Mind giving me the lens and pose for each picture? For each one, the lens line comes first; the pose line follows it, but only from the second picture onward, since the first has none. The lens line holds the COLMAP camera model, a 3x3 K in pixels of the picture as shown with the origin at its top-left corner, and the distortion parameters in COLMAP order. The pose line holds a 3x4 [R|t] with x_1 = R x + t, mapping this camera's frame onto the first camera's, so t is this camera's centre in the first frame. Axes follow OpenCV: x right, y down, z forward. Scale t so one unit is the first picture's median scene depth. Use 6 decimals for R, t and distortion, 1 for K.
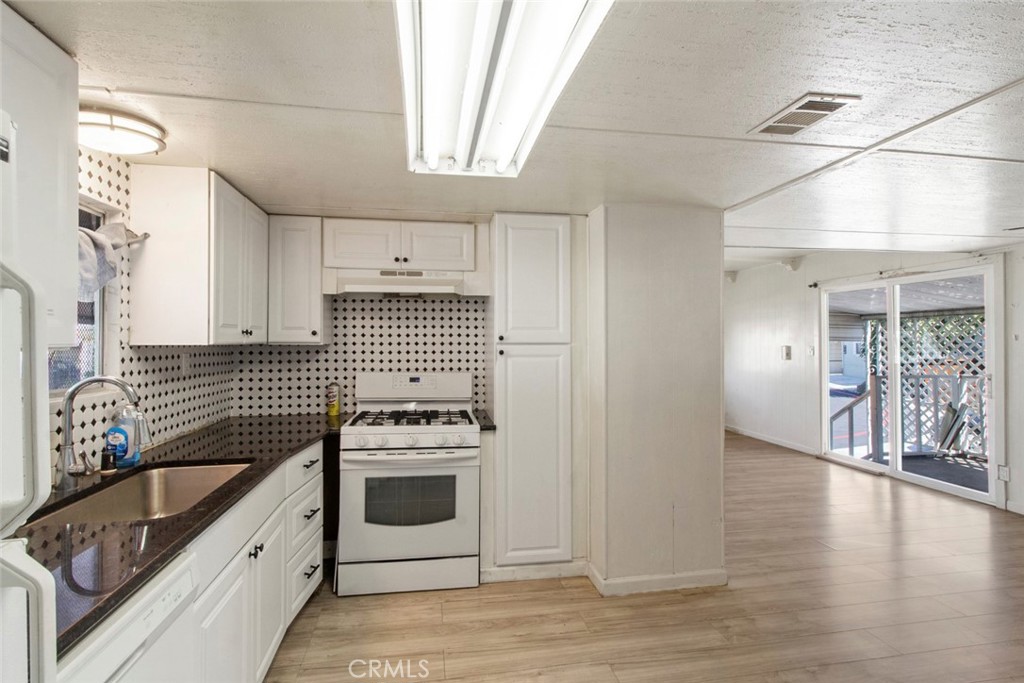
lens RADIAL K [[483.0, 0, 512.4], [0, 483.0, 339.5], [0, 0, 1]] dist [-0.002296, 0.000061]
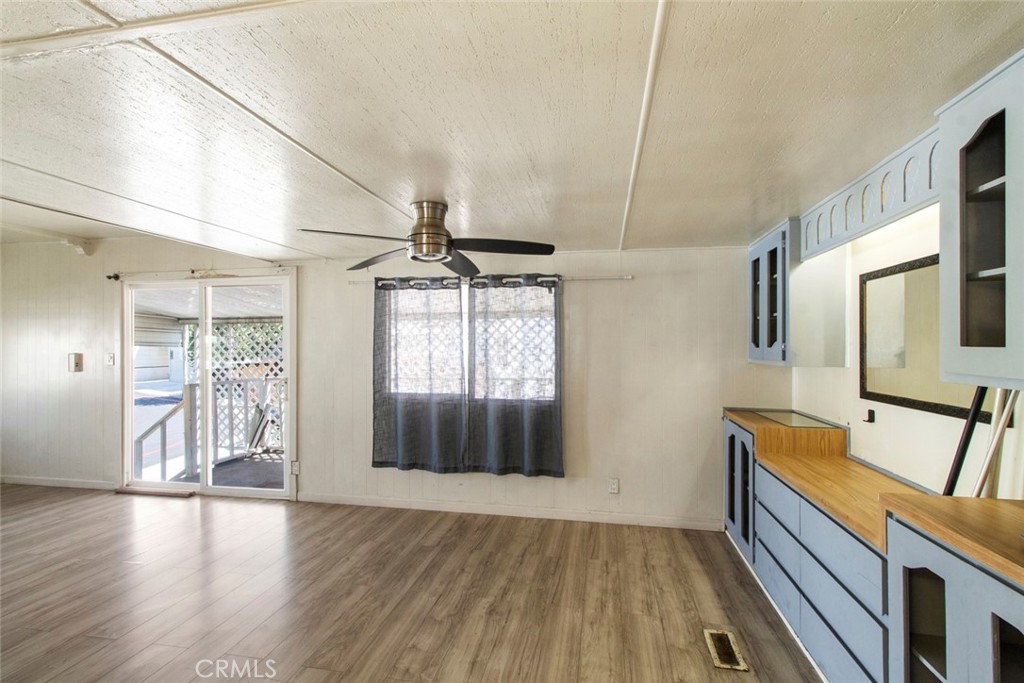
lens RADIAL K [[488.1, 0, 505.2], [0, 488.1, 341.2], [0, 0, 1]] dist [0.002709, 0.000584]
pose [[0.362337, 0.008543, 0.932008, 0.106274], [-0.002369, 0.999963, -0.008245, -0.001052], [-0.932044, 0.000780, 0.362344, 0.104922]]
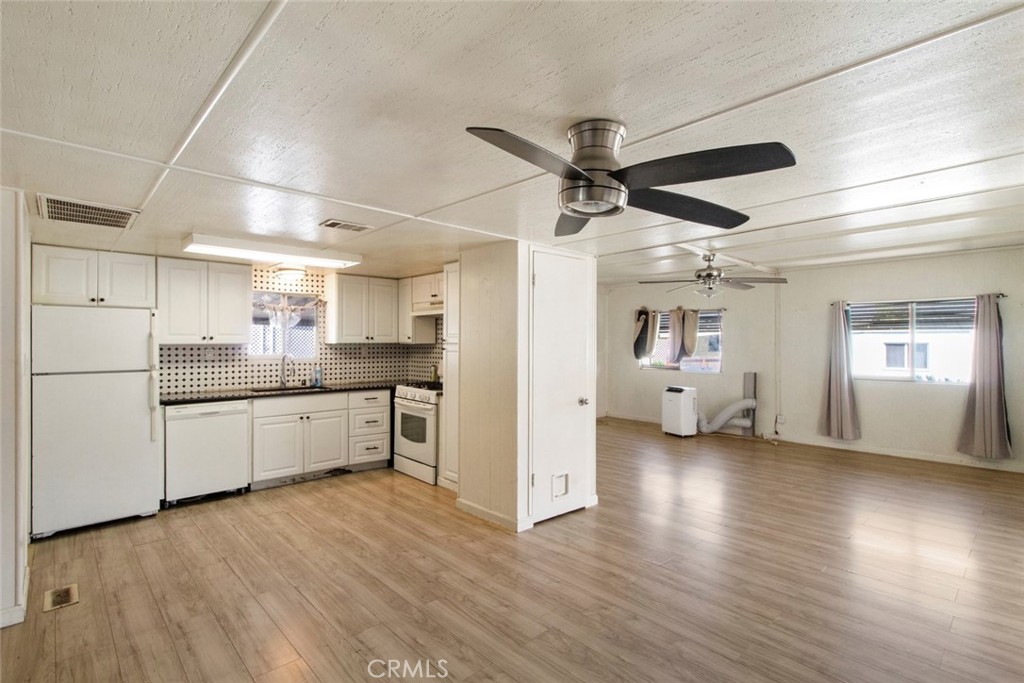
lens RADIAL K [[488.1, 0, 505.2], [0, 488.1, 341.2], [0, 0, 1]] dist [0.002709, 0.000584]
pose [[0.543746, -0.002063, -0.839247, 0.708491], [0.003606, 0.999993, -0.000122, 0.000883], [0.839242, -0.002960, 0.543750, 0.127623]]
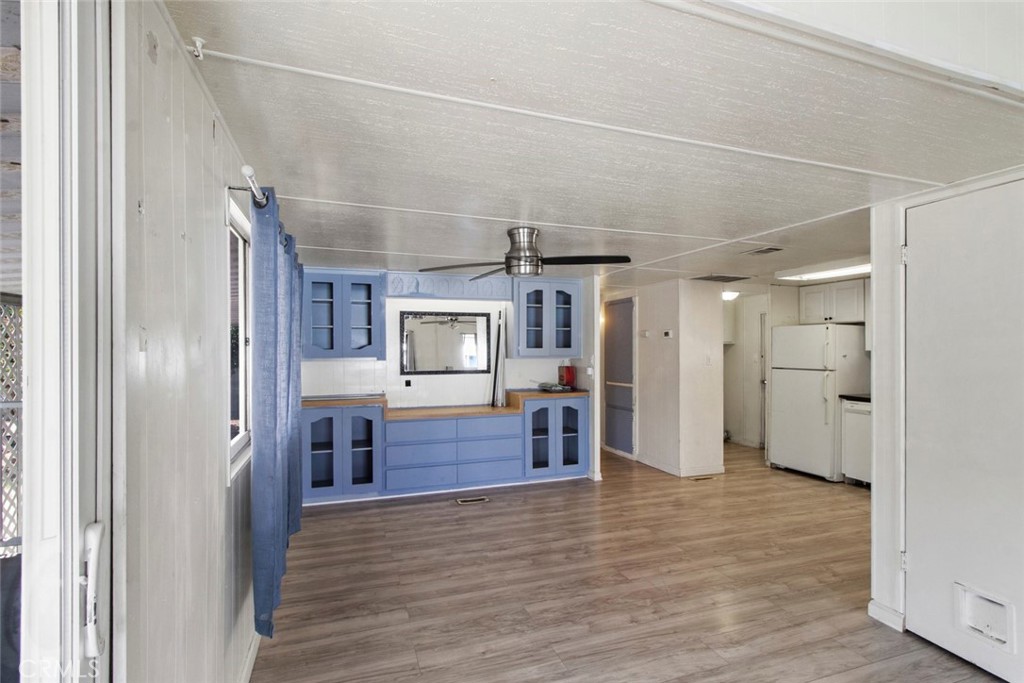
lens RADIAL K [[483.2, 0, 512.9], [0, 483.2, 348.4], [0, 0, 1]] dist [0.000827, -0.000074]
pose [[-0.985832, 0.000122, -0.167737, 0.592334], [0.000921, 0.999989, -0.004689, 0.002507], [0.167734, -0.004777, -0.985821, 0.839711]]
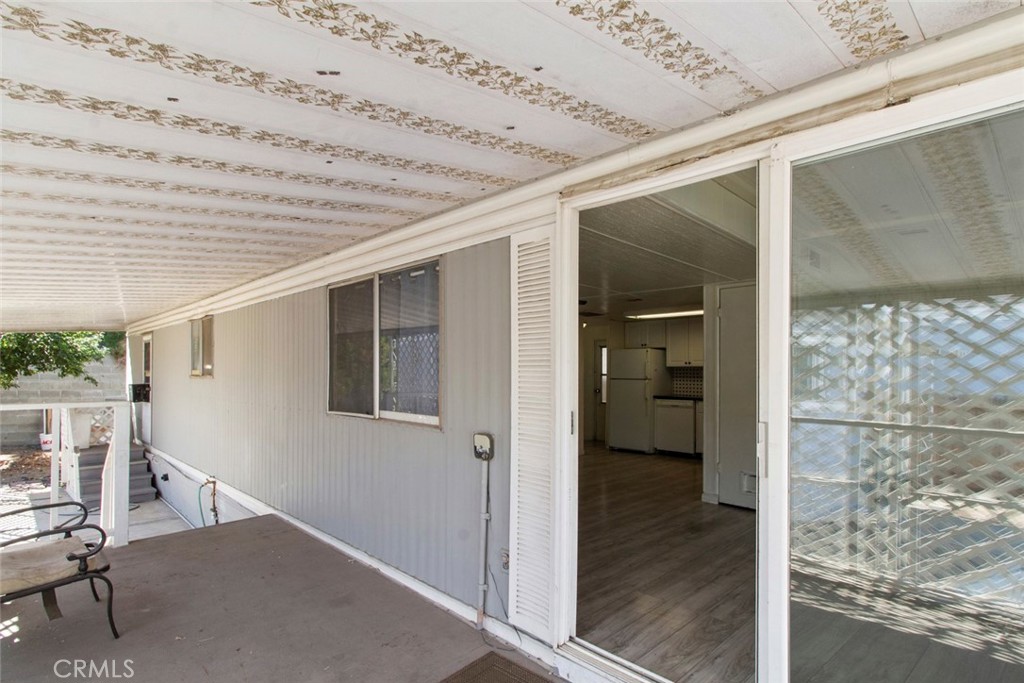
lens RADIAL K [[506.1, 0, 512.6], [0, 506.1, 372.3], [0, 0, 1]] dist [0.001089, 0.000179]
pose [[-0.820376, -0.003705, -0.571812, 0.958703], [-0.002751, 0.999993, -0.002532, 0.023266], [0.571818, -0.000504, -0.820381, 0.985531]]
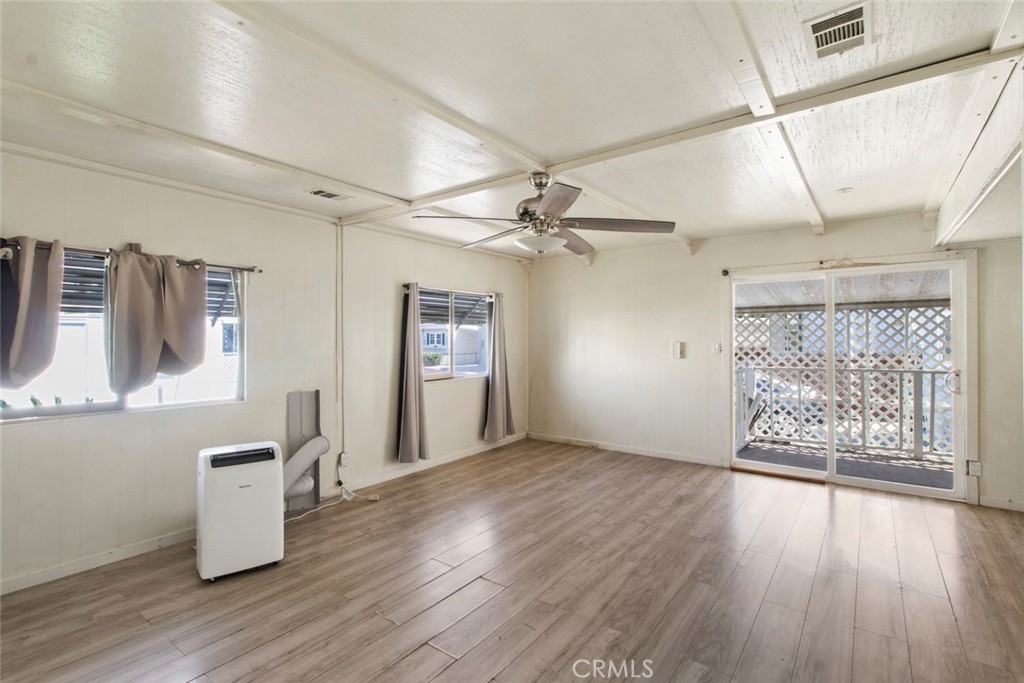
lens RADIAL K [[467.5, 0, 522.7], [0, 467.5, 341.7], [0, 0, 1]] dist [-0.000584, -0.000060]
pose [[0.728019, -0.005743, 0.685533, -0.223875], [-0.003172, 0.999926, 0.011745, 0.003660], [-0.685550, -0.010725, 0.727947, 0.636649]]
